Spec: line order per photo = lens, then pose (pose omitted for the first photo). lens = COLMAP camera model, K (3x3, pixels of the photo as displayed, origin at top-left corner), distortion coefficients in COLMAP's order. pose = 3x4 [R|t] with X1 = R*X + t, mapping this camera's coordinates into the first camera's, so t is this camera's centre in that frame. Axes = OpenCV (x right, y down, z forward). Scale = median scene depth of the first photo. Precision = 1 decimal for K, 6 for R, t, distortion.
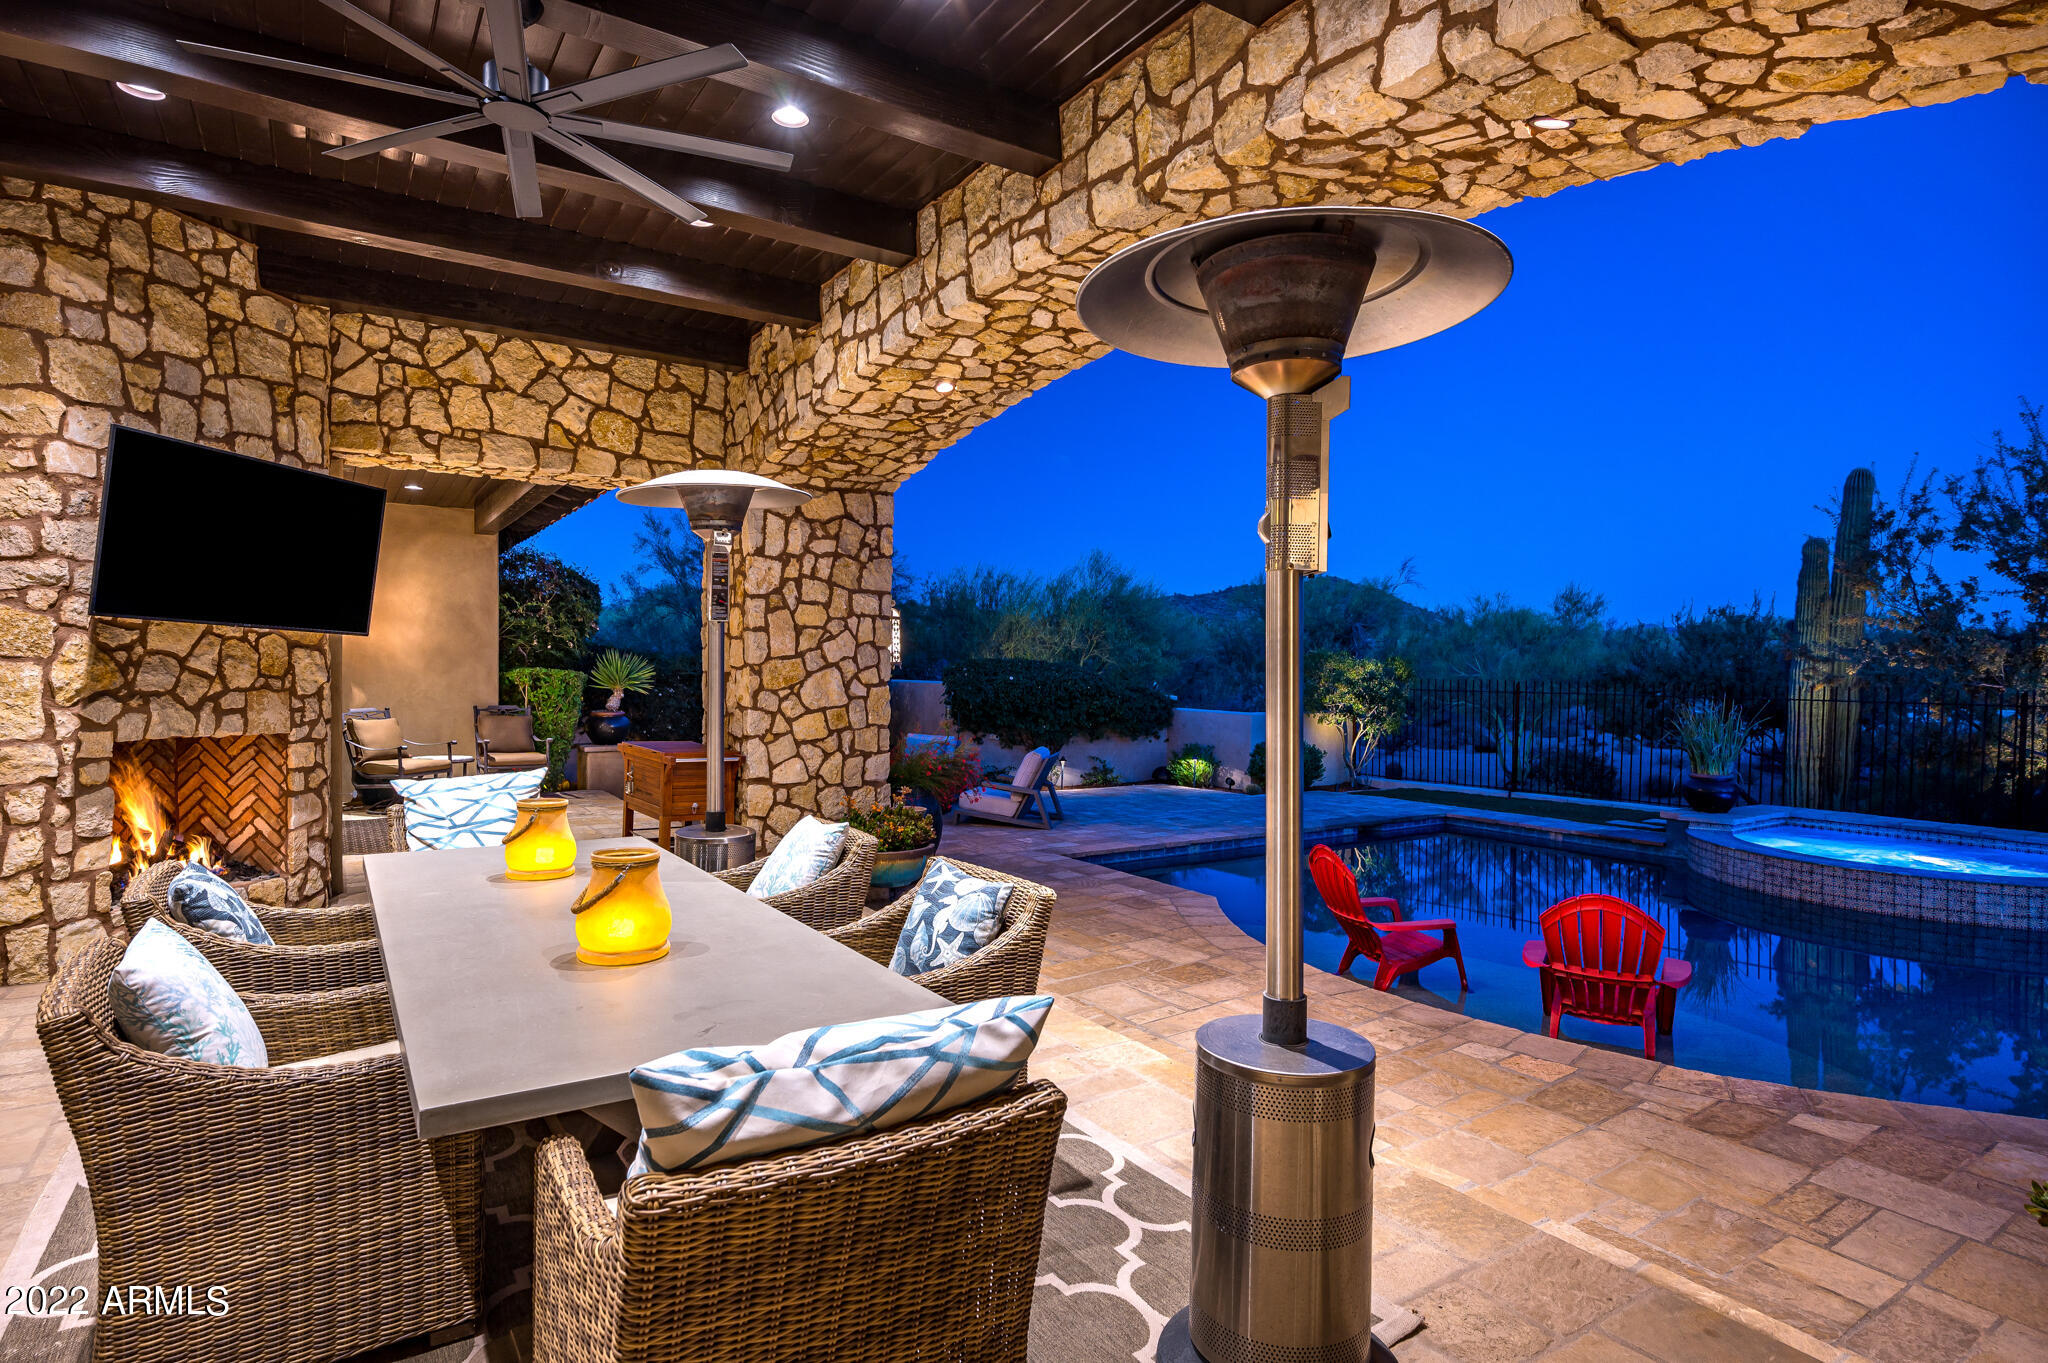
lens RADIAL K [[1067.1, 0, 1017.3], [0, 1067.1, 679.7], [0, 0, 1]] dist [-0.000536, -0.000805]
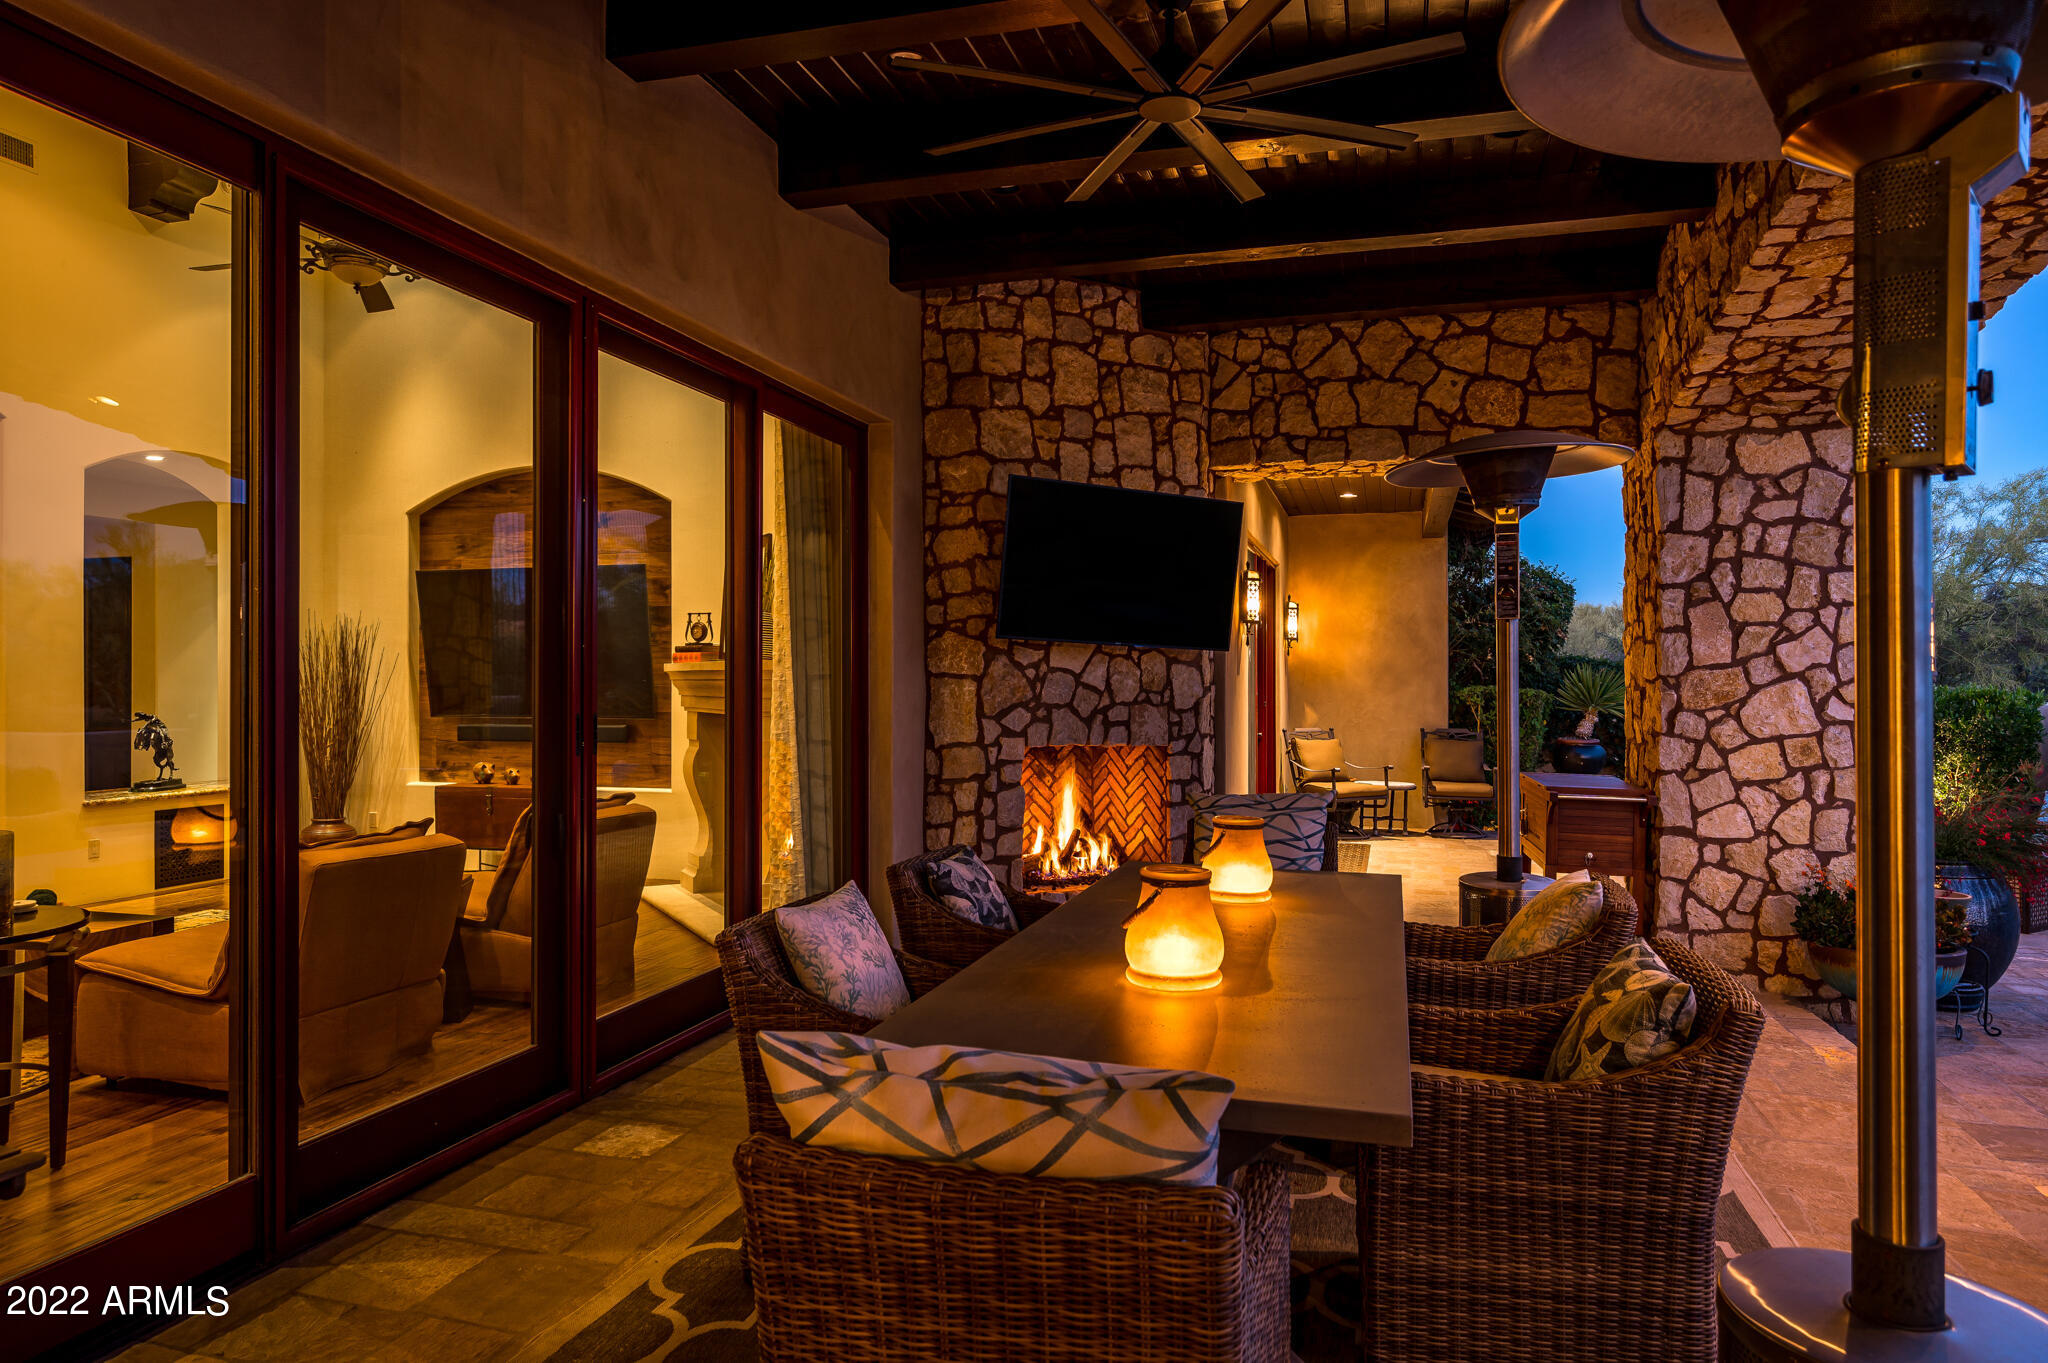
lens RADIAL K [[1271.4, 0, 1020.2], [0, 1271.4, 676.3], [0, 0, 1]] dist [-0.000038, -0.000592]
pose [[0.651090, -0.011614, -0.758912, 0.154058], [-0.005291, 0.999789, -0.019839, 0.006800], [0.758982, 0.016932, 0.650891, 0.072180]]
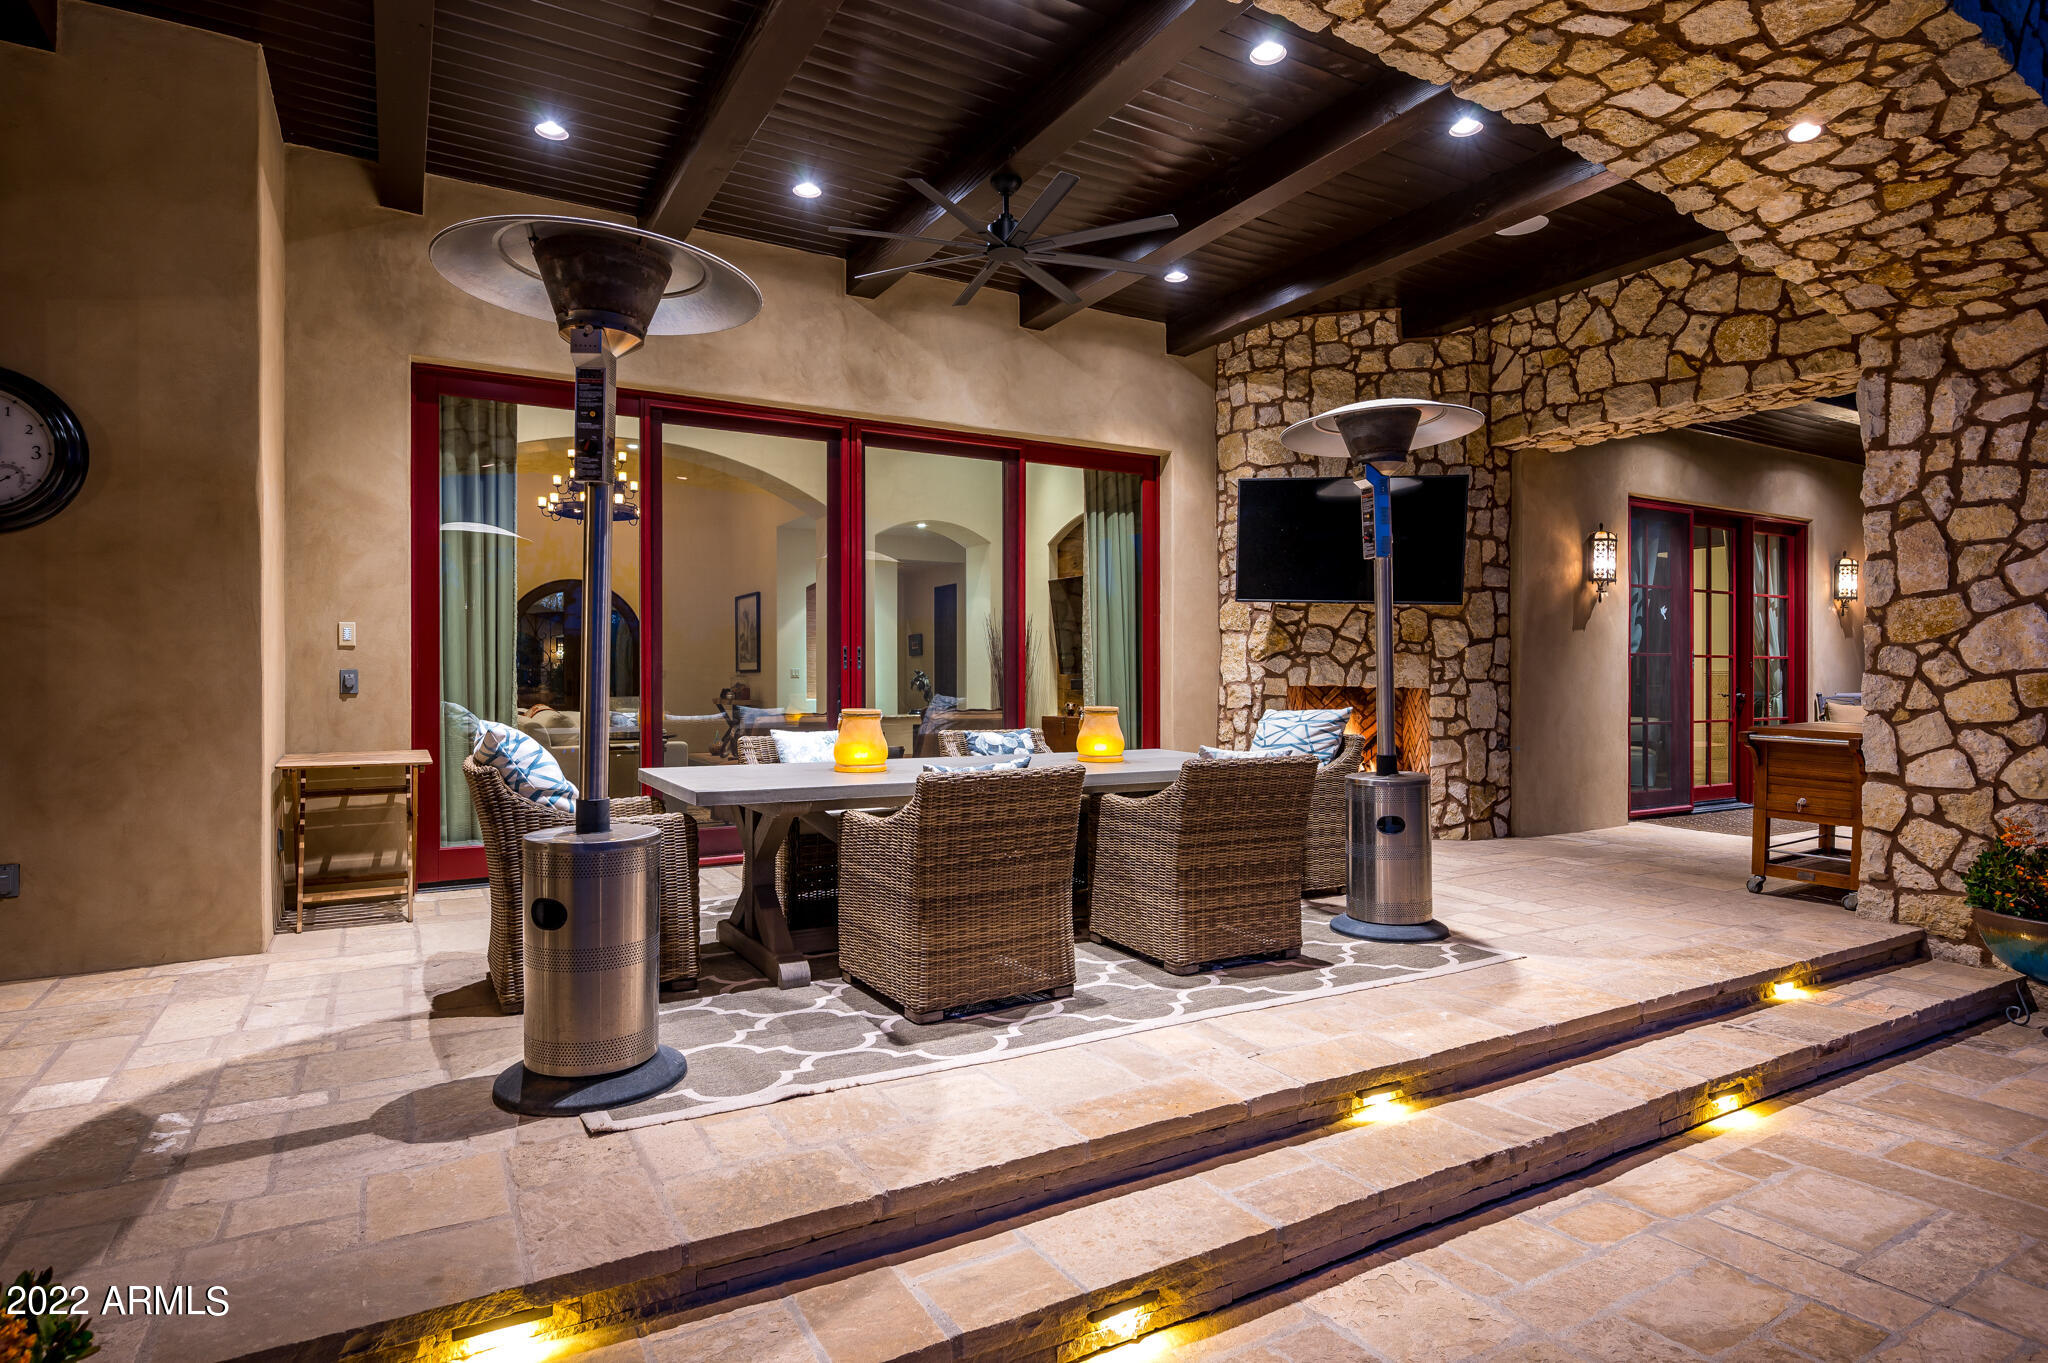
lens RADIAL K [[1081.6, 0, 1024.0], [0, 1081.6, 681.5], [0, 0, 1]] dist [0.000060, 0.000367]
pose [[-0.050079, -0.004803, -0.998734, 0.536920], [-0.013707, 0.999898, -0.004122, 0.049107], [0.998651, 0.013483, -0.050140, 0.543475]]
